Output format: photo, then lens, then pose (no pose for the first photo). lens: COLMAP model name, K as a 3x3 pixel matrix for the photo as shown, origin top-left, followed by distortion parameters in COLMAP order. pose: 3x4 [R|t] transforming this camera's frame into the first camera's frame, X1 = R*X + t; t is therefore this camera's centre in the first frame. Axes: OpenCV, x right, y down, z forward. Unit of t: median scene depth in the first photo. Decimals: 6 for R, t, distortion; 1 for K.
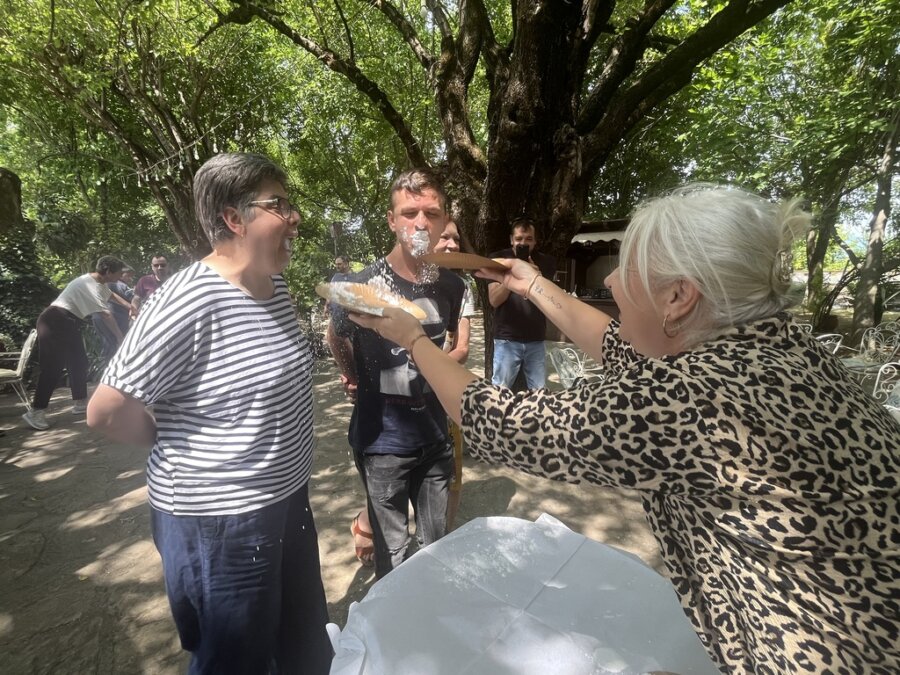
lens RADIAL K [[423.8, 0, 449.5], [0, 423.8, 330.7], [0, 0, 1]] dist [-0.002935, -0.000070]
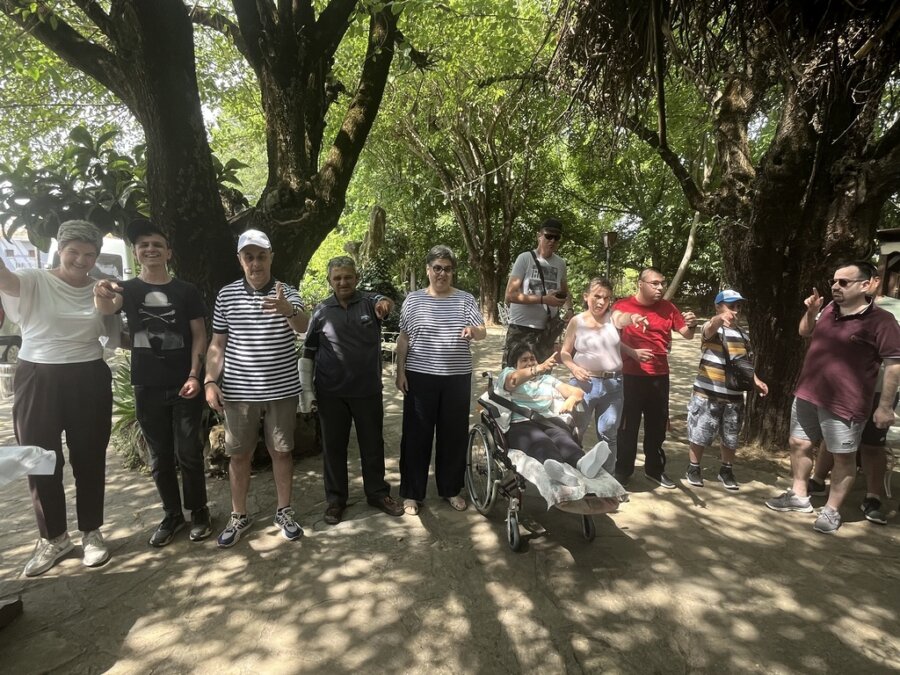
lens RADIAL K [[487.9, 0, 451.0], [0, 487.9, 333.6], [0, 0, 1]] dist [-0.001545, 0.000607]
pose [[0.845732, 0.081602, -0.527331, 0.092897], [-0.091871, 0.995748, 0.006745, 0.020736], [0.525640, 0.042742, 0.849633, -0.383615]]
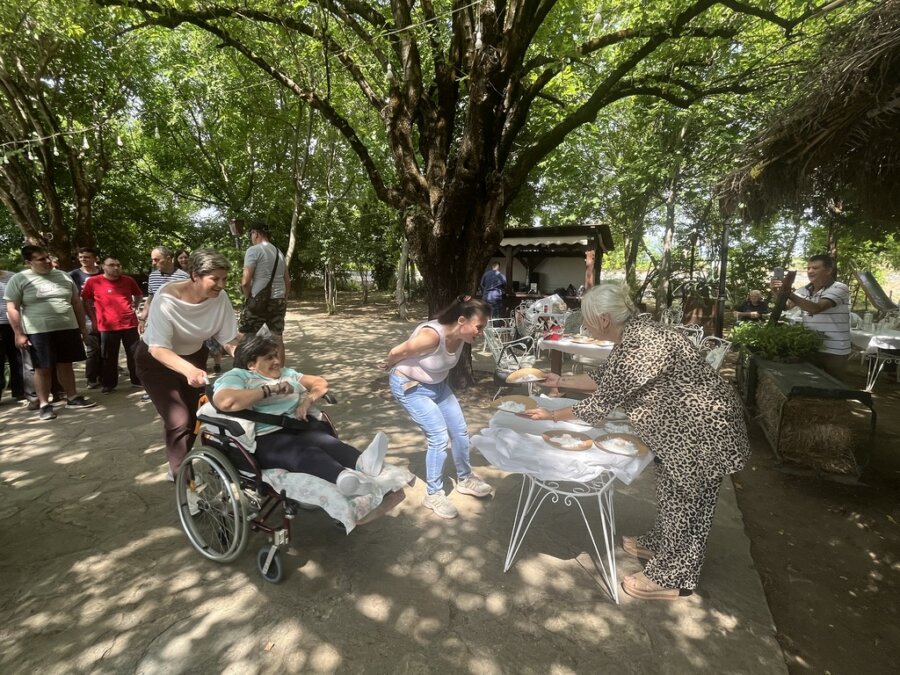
lens RADIAL K [[423.8, 0, 452.1], [0, 423.8, 333.4], [0, 0, 1]] dist [-0.002935, -0.000070]
pose [[0.949333, -0.042157, 0.311432, -0.255566], [0.038277, 0.999095, 0.018561, 0.027895], [-0.311933, -0.005700, 0.950087, -0.251732]]
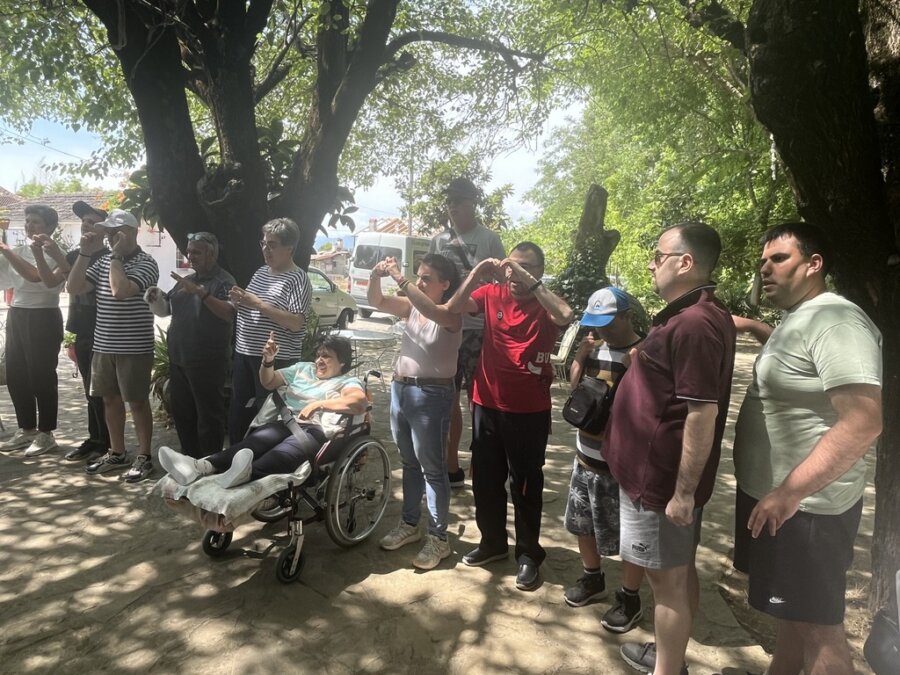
lens RADIAL K [[600.0, 0, 448.1], [0, 600.0, 335.2], [0, 0, 1]] dist [0.000598, -0.001350]
pose [[0.296425, 0.132681, -0.945795, 0.599667], [-0.181671, 0.980055, 0.080549, -0.063623], [0.937618, 0.147947, 0.314617, 0.251972]]
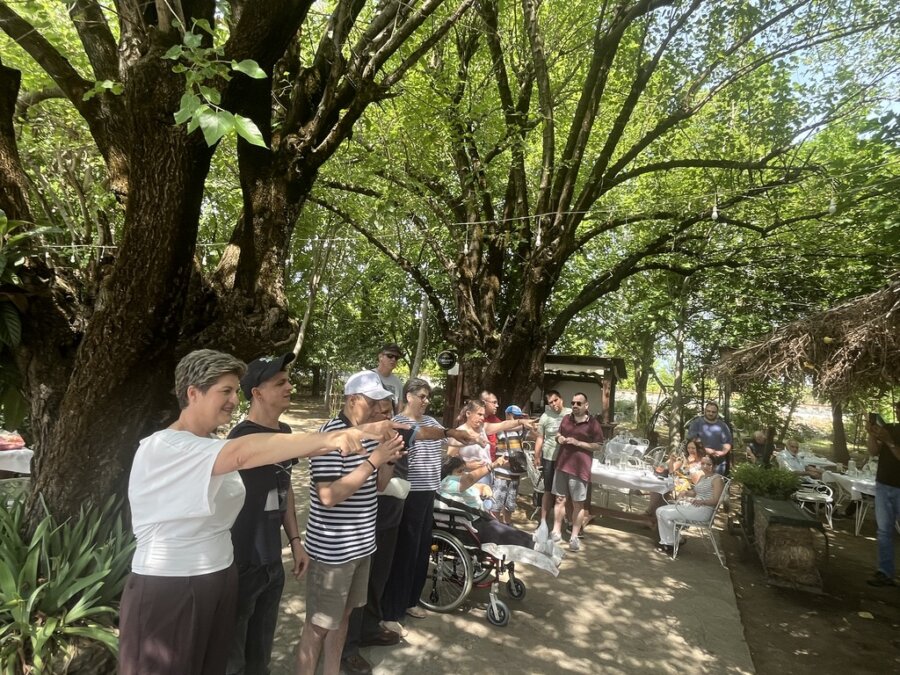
lens RADIAL K [[487.9, 0, 452.0], [0, 487.9, 335.9], [0, 0, 1]] dist [-0.001545, 0.000607]
pose [[0.936309, 0.096649, 0.337615, -0.602115], [-0.027802, 0.978766, -0.203086, -0.006077], [-0.350074, 0.180765, 0.919115, -0.602509]]
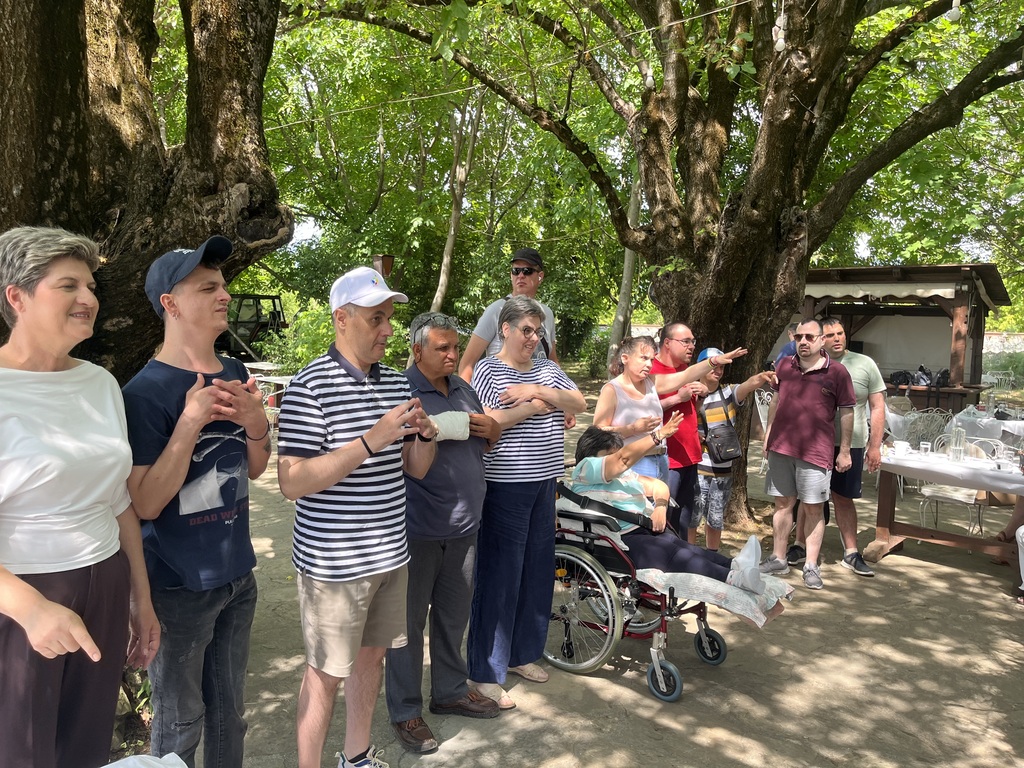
lens RADIAL K [[779.1, 0, 511.9], [0, 779.1, 384.6], [0, 0, 1]] dist [0.020866, -0.003361]
pose [[0.995147, 0.015457, 0.097175, -0.429998], [-0.010315, 0.998531, -0.053193, 0.030907], [-0.097855, 0.051933, 0.993845, -0.571422]]
